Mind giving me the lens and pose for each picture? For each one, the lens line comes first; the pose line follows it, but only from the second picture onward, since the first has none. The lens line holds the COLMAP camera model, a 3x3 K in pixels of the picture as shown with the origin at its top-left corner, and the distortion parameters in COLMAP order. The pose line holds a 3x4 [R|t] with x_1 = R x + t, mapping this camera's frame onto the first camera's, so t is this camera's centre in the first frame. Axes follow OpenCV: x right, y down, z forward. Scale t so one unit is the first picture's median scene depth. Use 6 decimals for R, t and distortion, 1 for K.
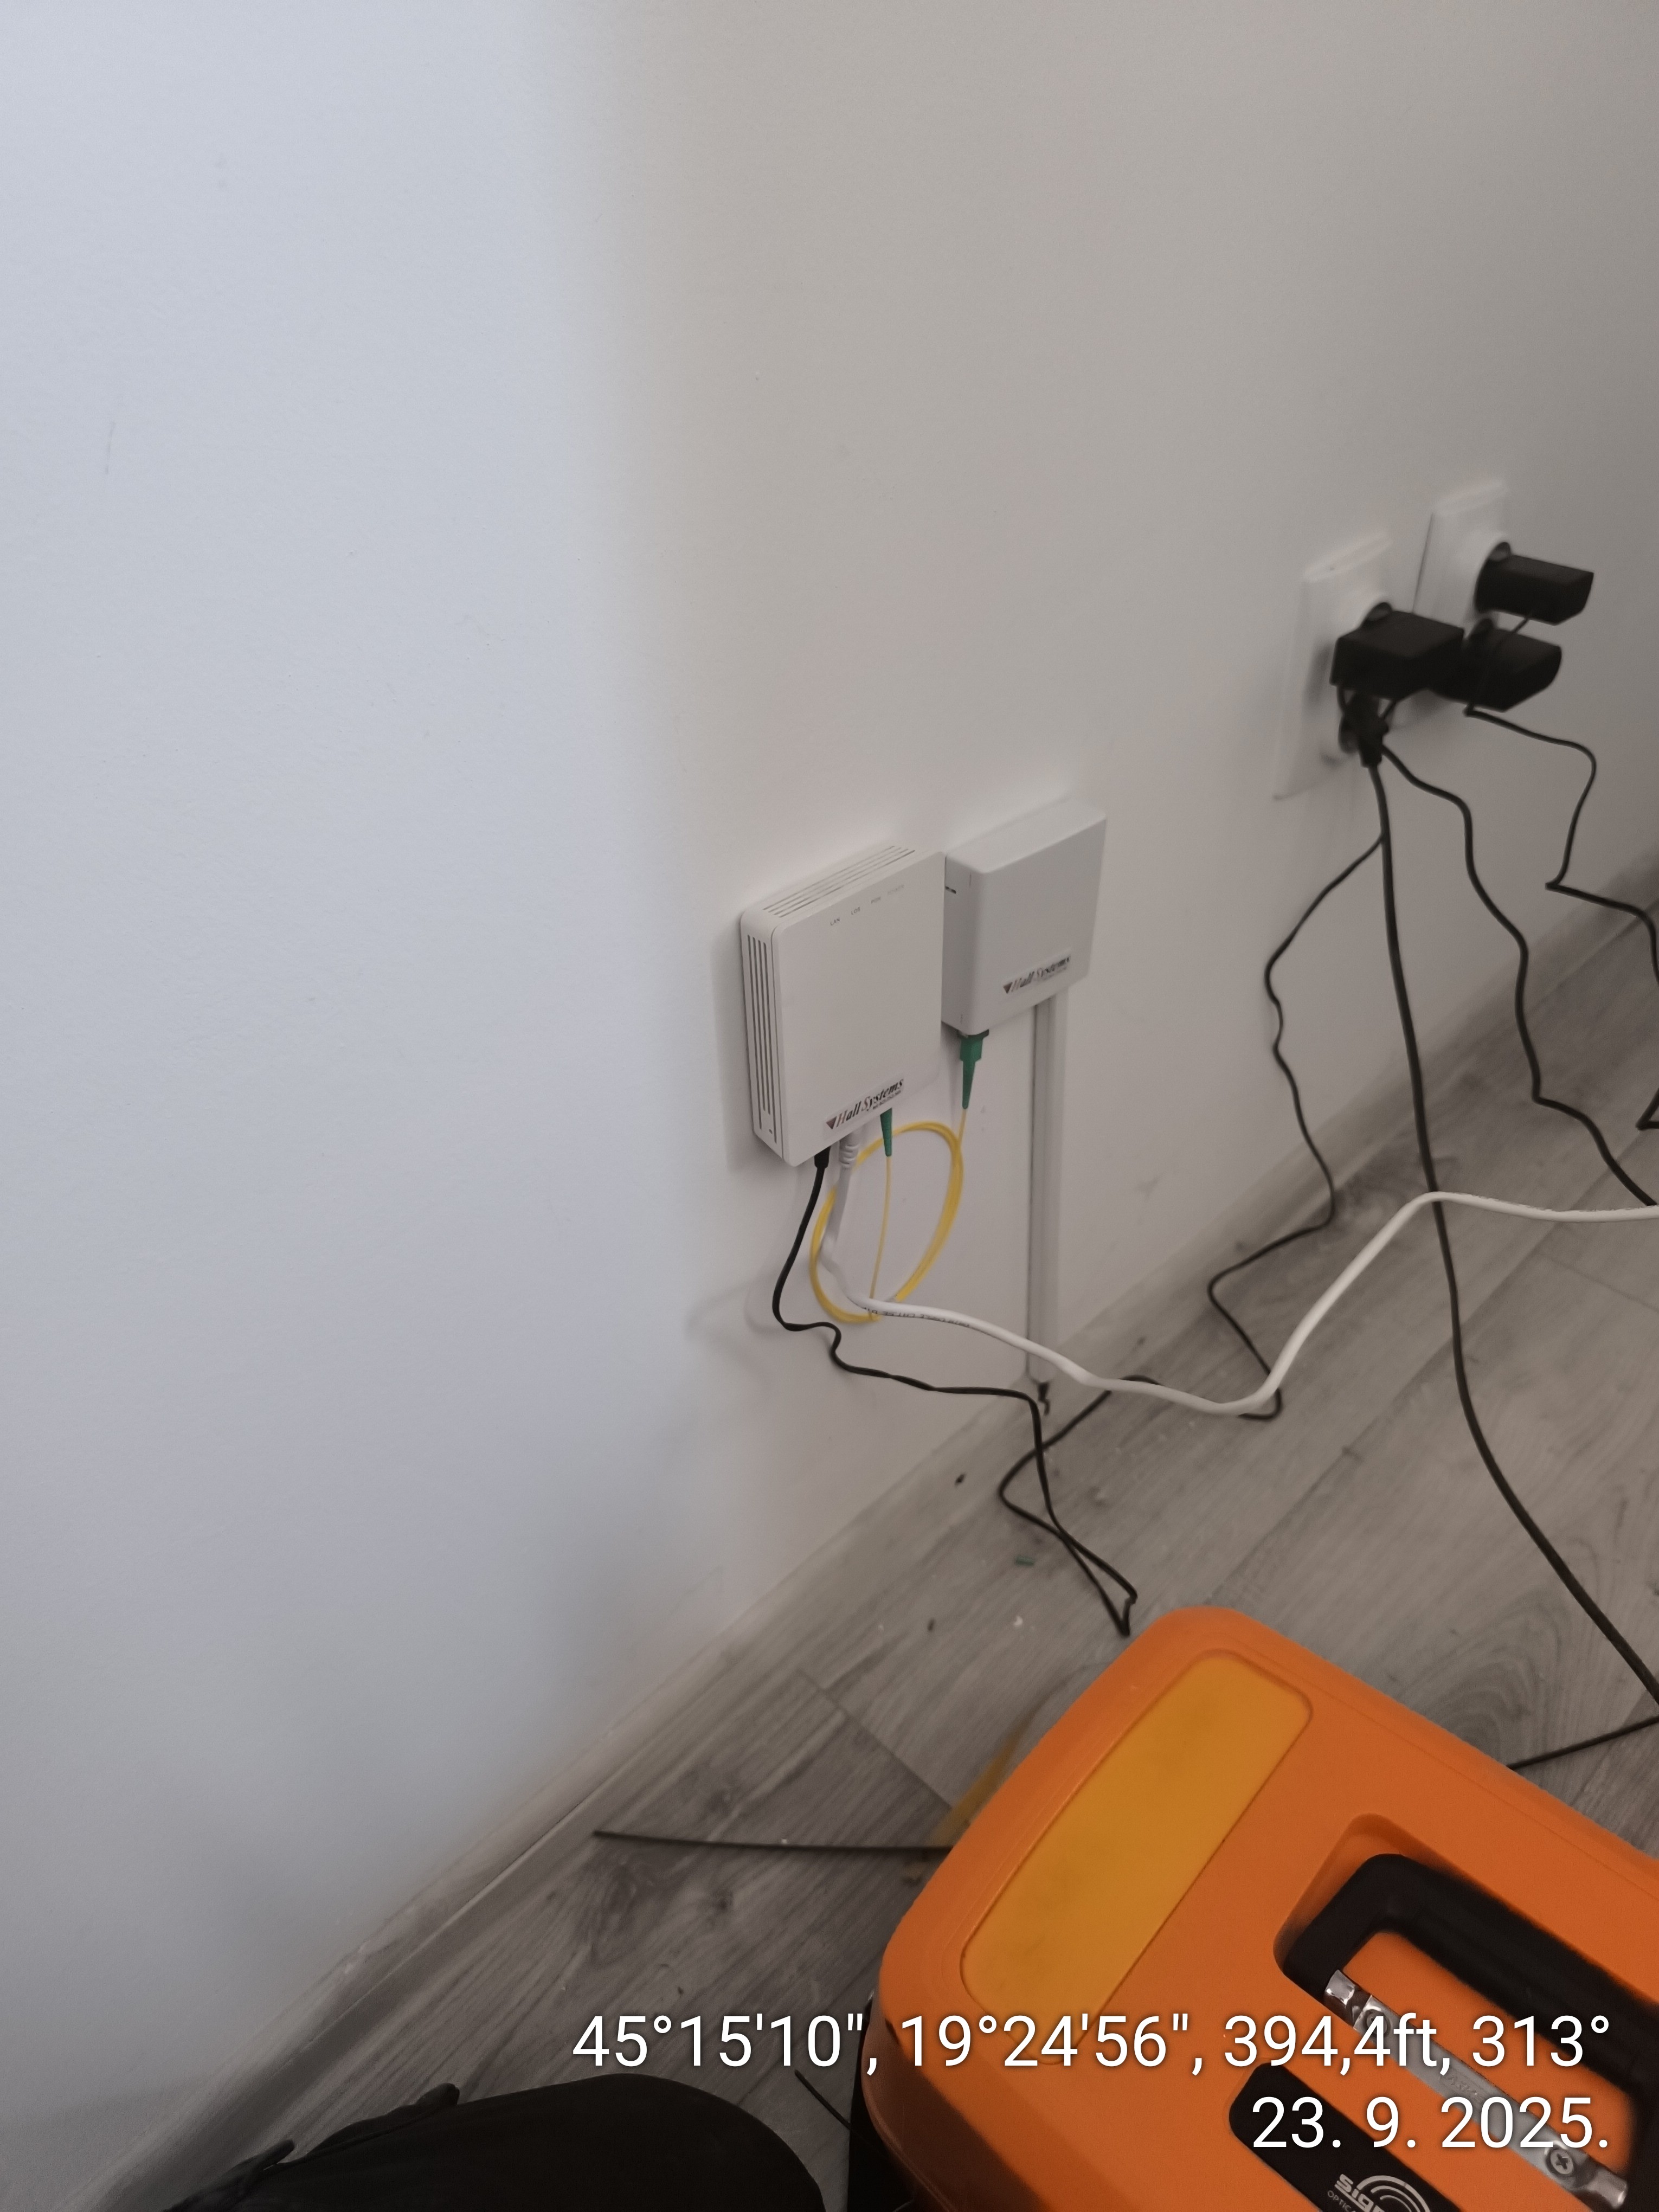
lens RADIAL K [[1538.8, 0, 829.5], [0, 1538.8, 1106.0], [0, 0, 1]] dist [-0.007435, -0.004051]
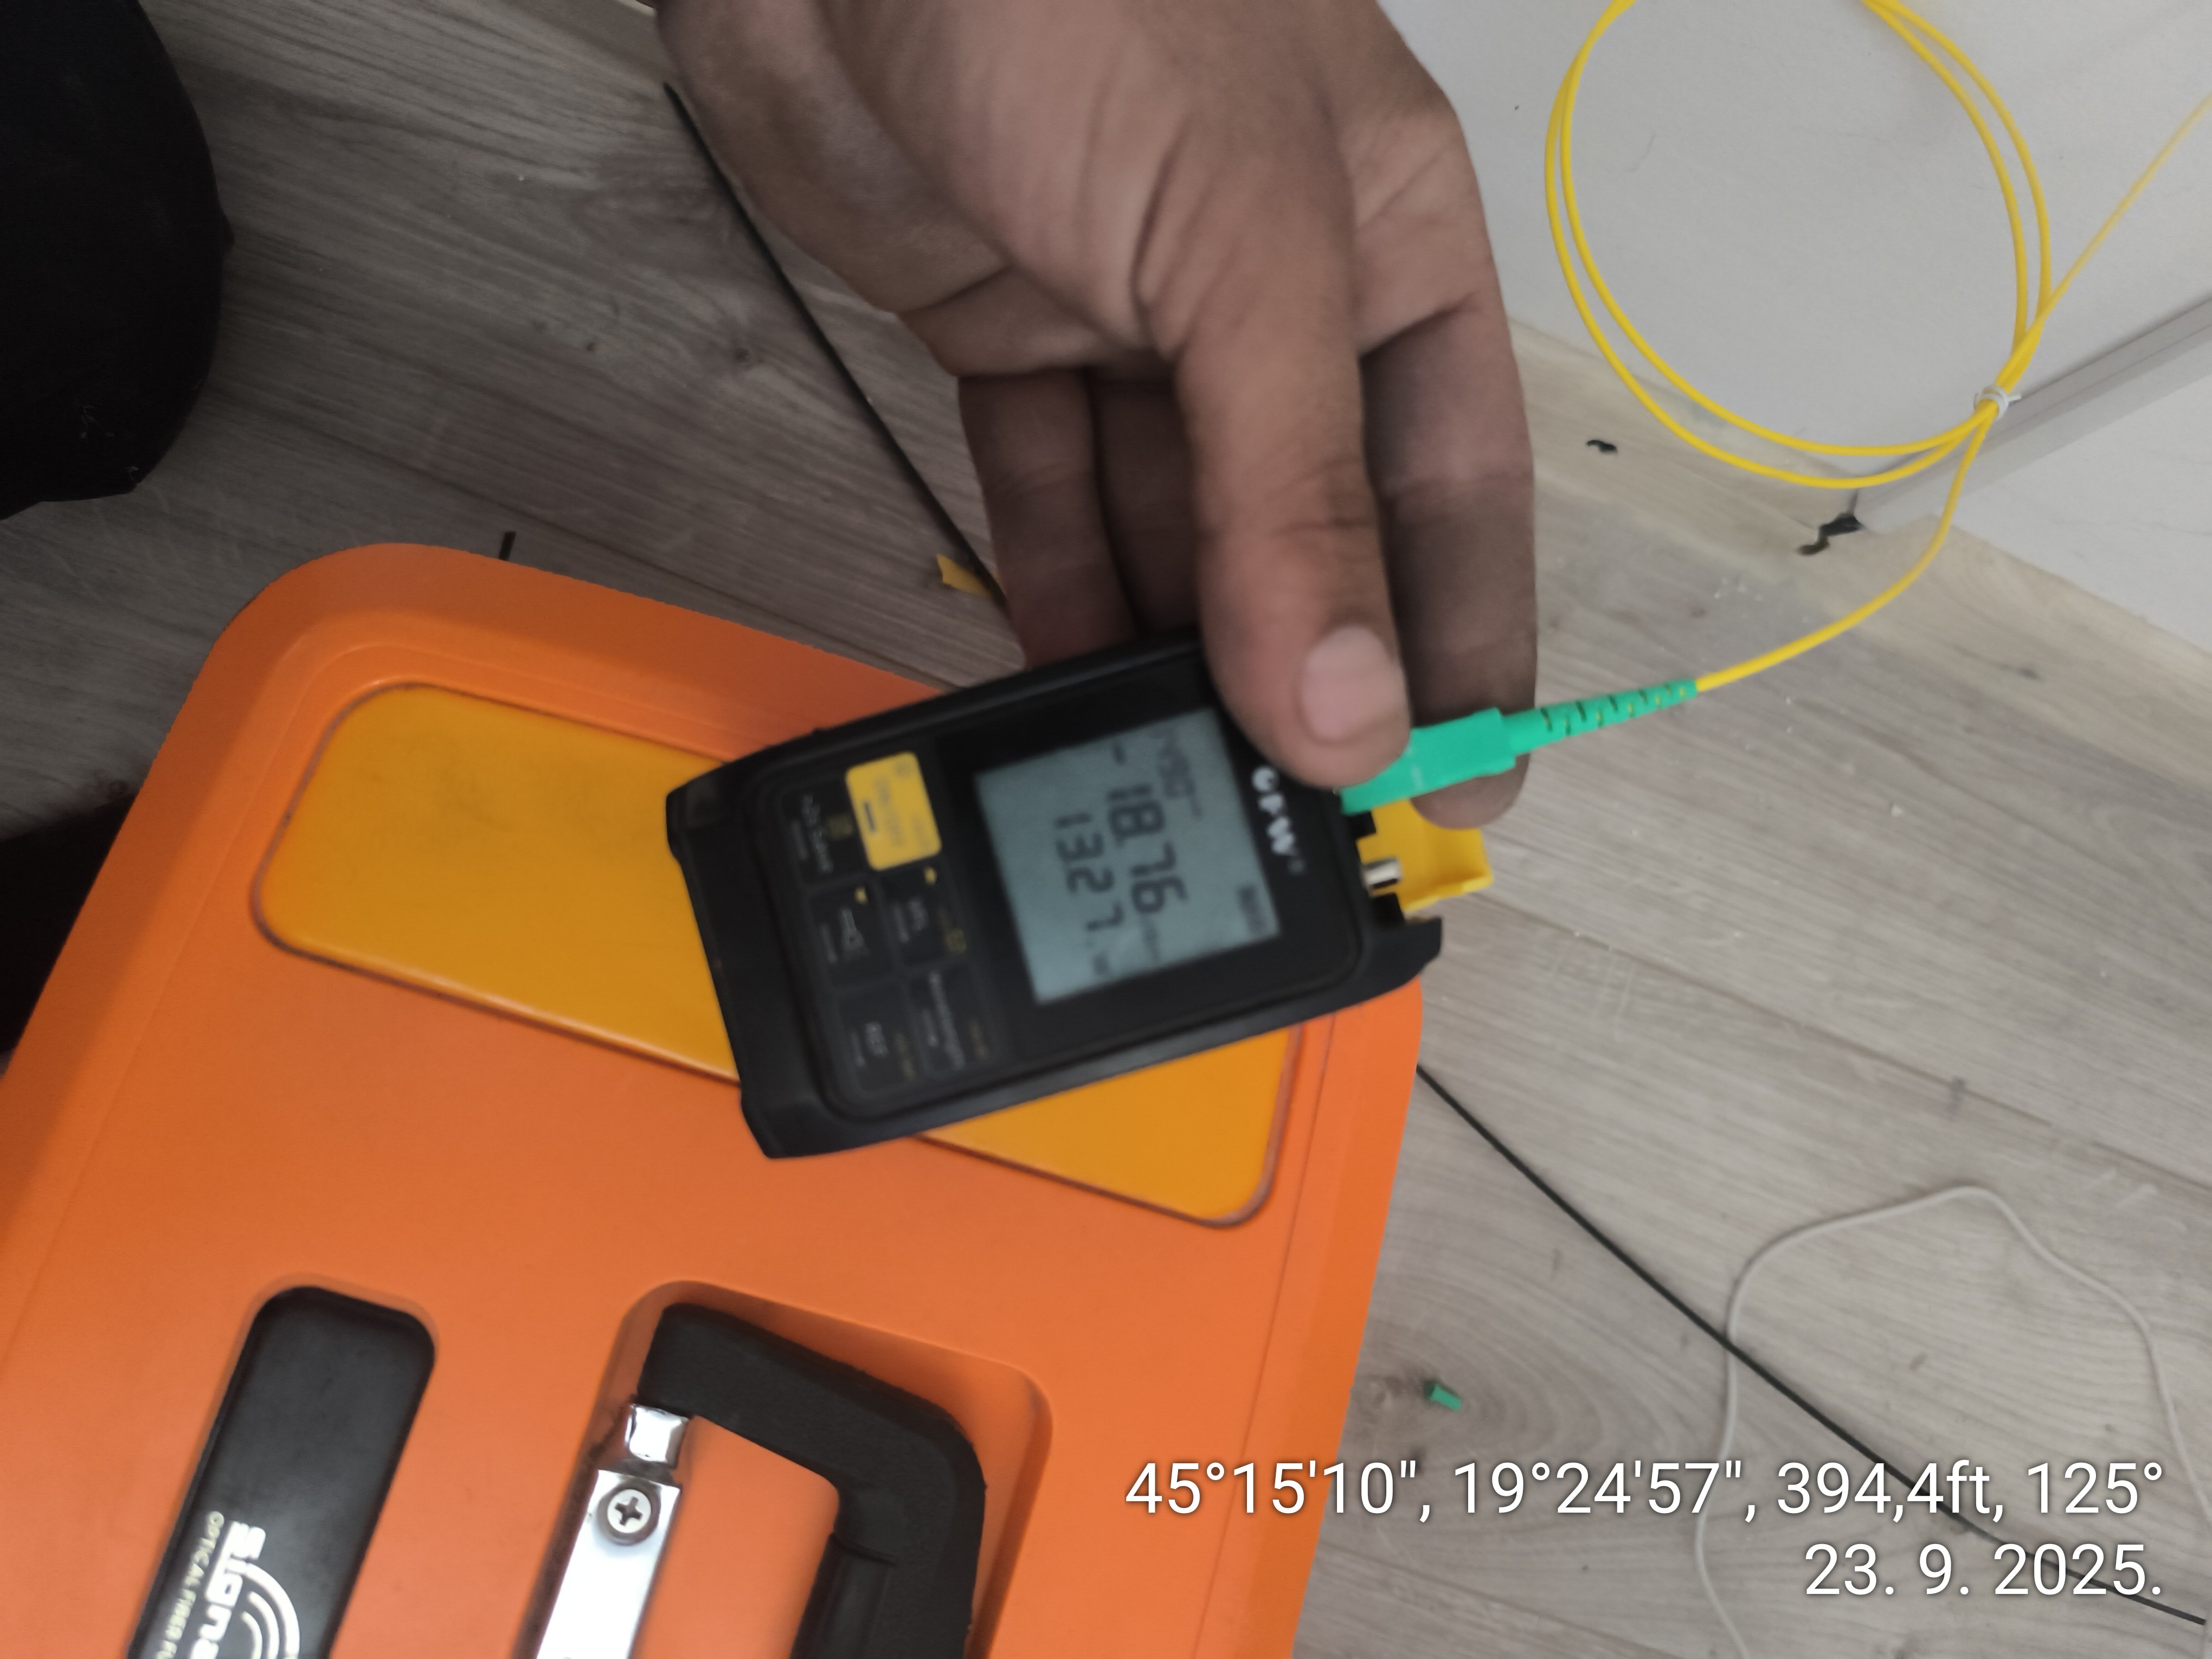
lens RADIAL K [[1538.8, 0, 1106.0], [0, 1538.8, 829.5], [0, 0, 1]] dist [-0.007435, -0.004051]
pose [[0.414177, 0.910099, 0.013289, 0.156184], [-0.708577, 0.313234, 0.632300, 0.085790], [0.571293, -0.271301, 0.774610, 0.553412]]
